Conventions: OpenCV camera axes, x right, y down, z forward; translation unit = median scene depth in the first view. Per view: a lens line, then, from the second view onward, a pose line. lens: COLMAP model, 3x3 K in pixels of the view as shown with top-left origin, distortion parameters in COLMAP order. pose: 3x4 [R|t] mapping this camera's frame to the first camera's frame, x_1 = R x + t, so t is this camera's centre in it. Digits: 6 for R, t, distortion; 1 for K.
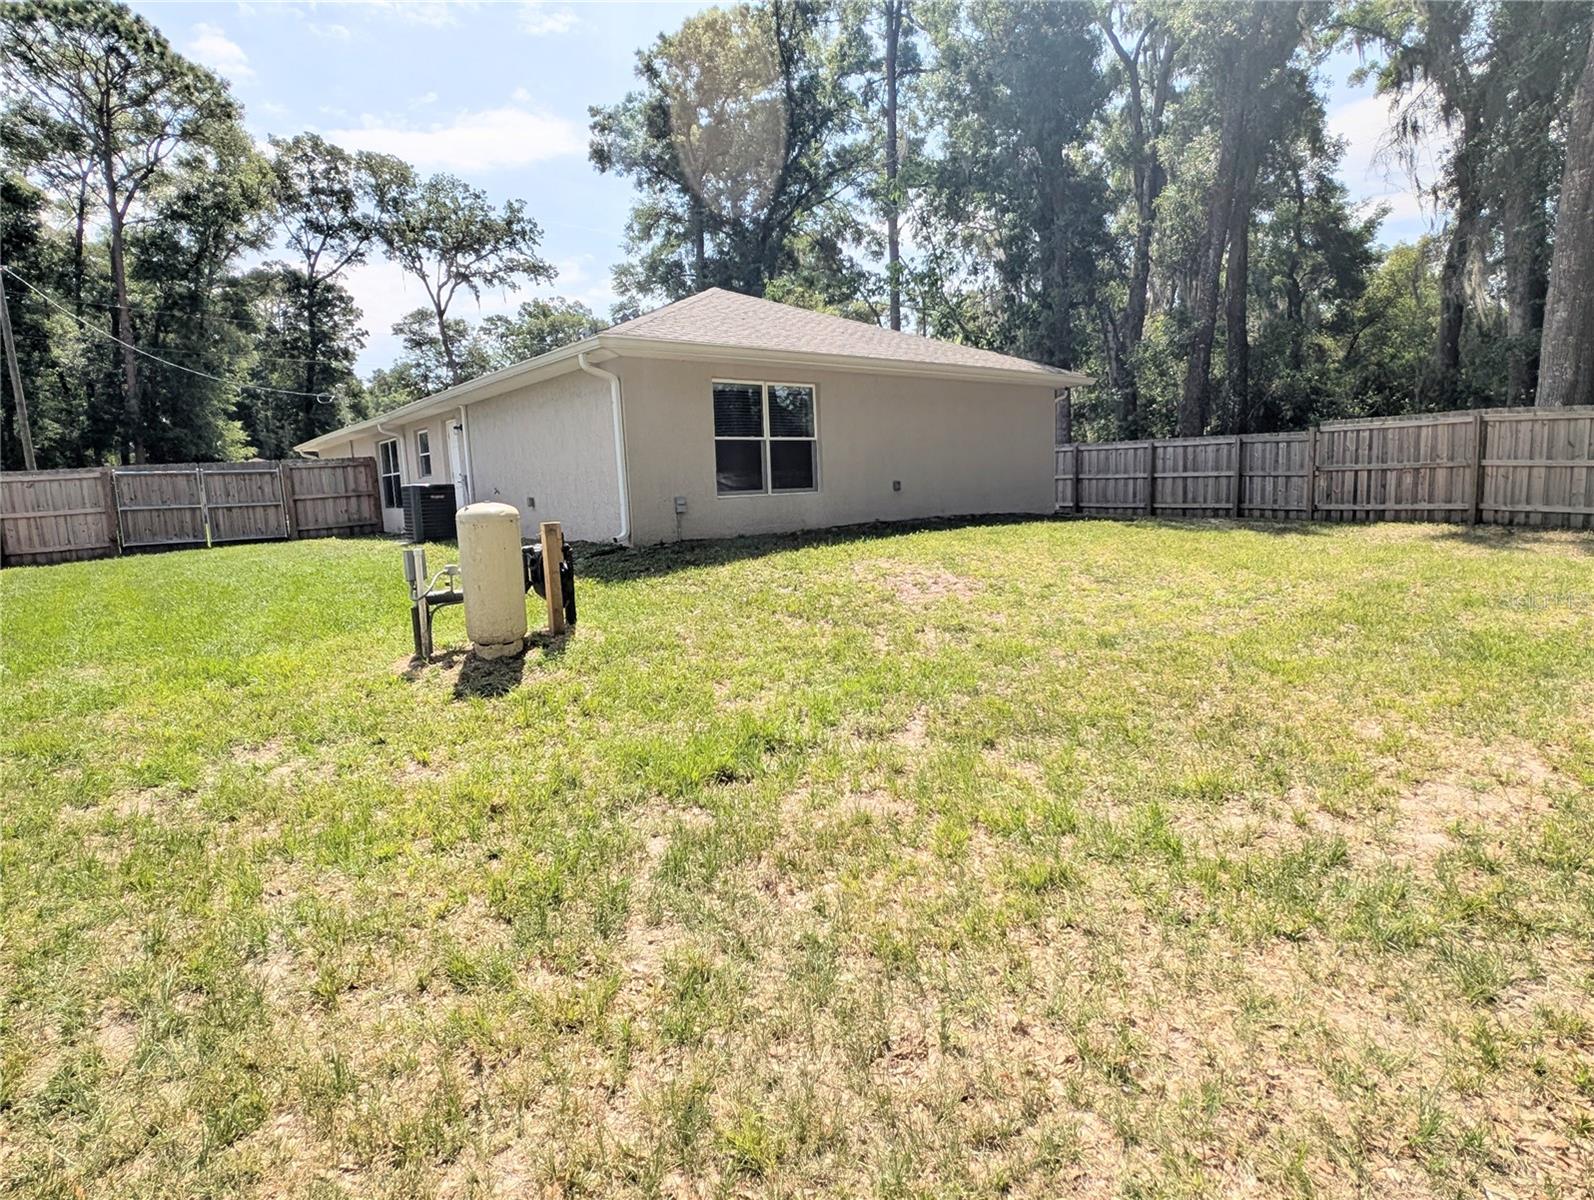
lens RADIAL K [[955.1, 0, 759.4], [0, 955.1, 608.7], [0, 0, 1]] dist [0.021765, -0.019564]
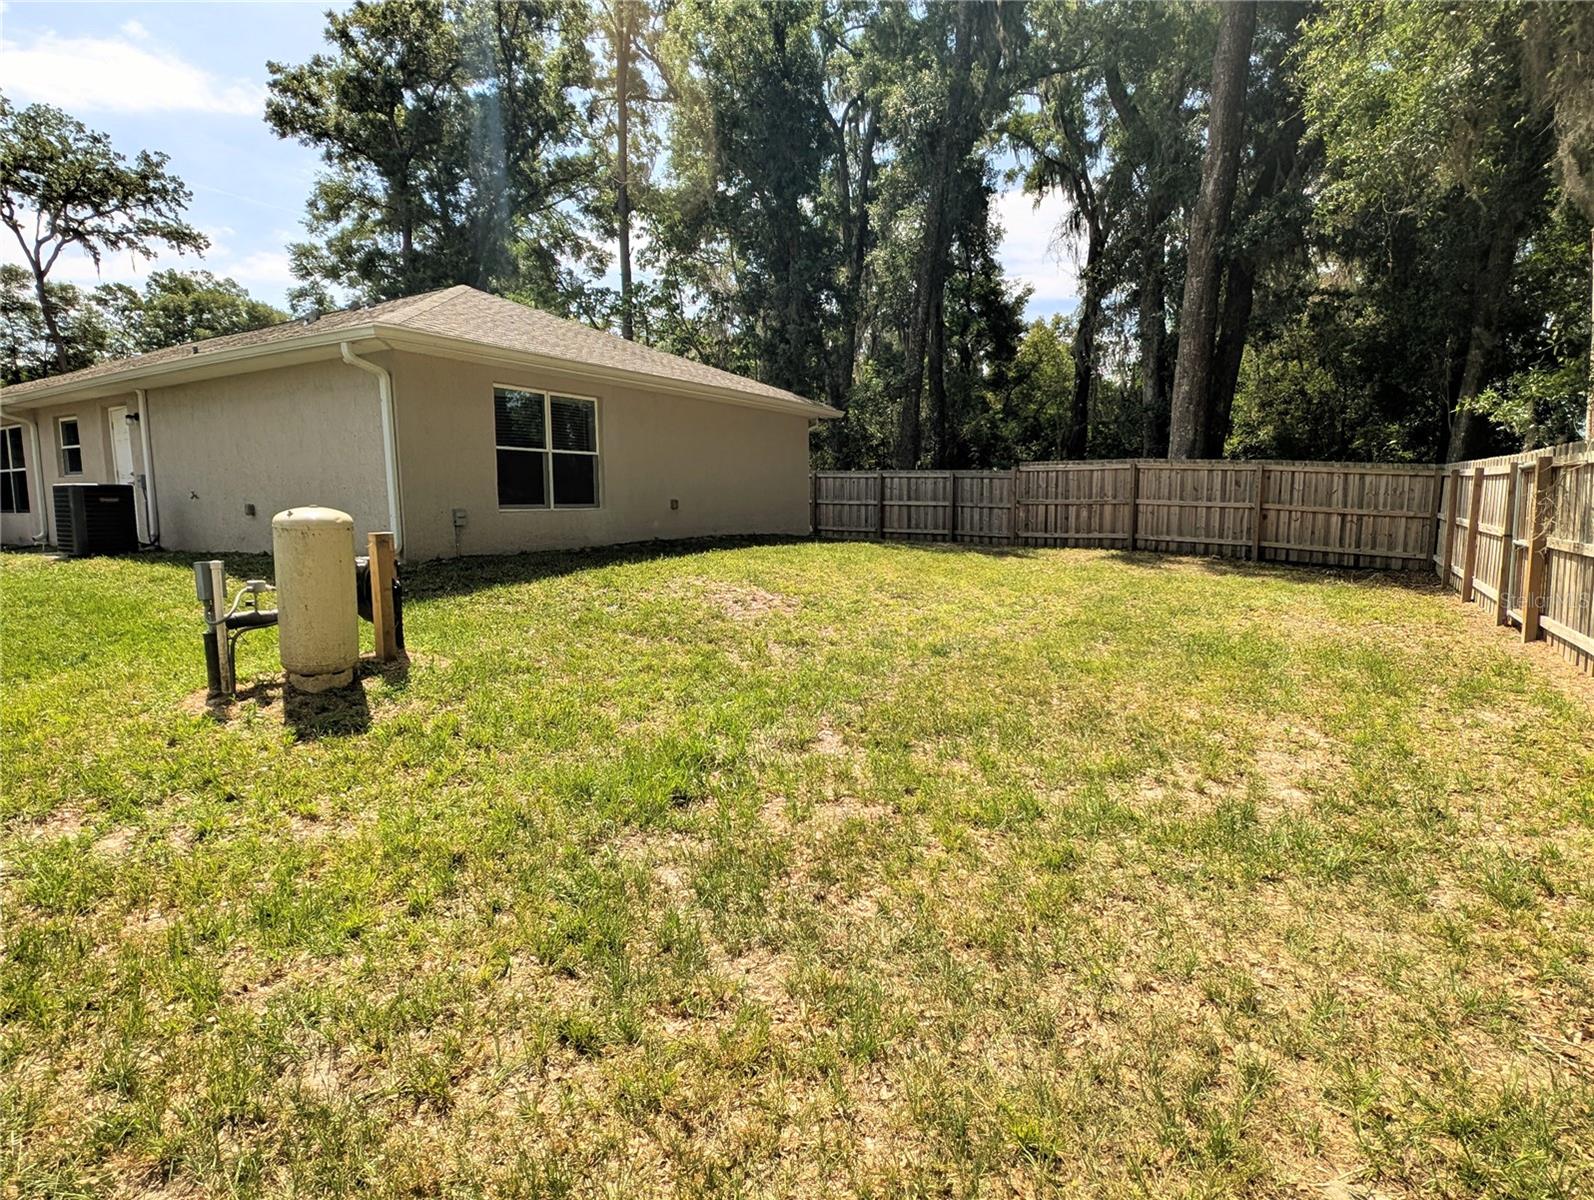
lens RADIAL K [[955.1, 0, 806.4], [0, 955.1, 604.6], [0, 0, 1]] dist [0.021765, -0.019564]
pose [[0.918504, -0.009644, 0.395294, -0.128132], [0.020313, 0.999533, -0.022812, 0.002108], [-0.394889, 0.028982, 0.918272, 0.027125]]
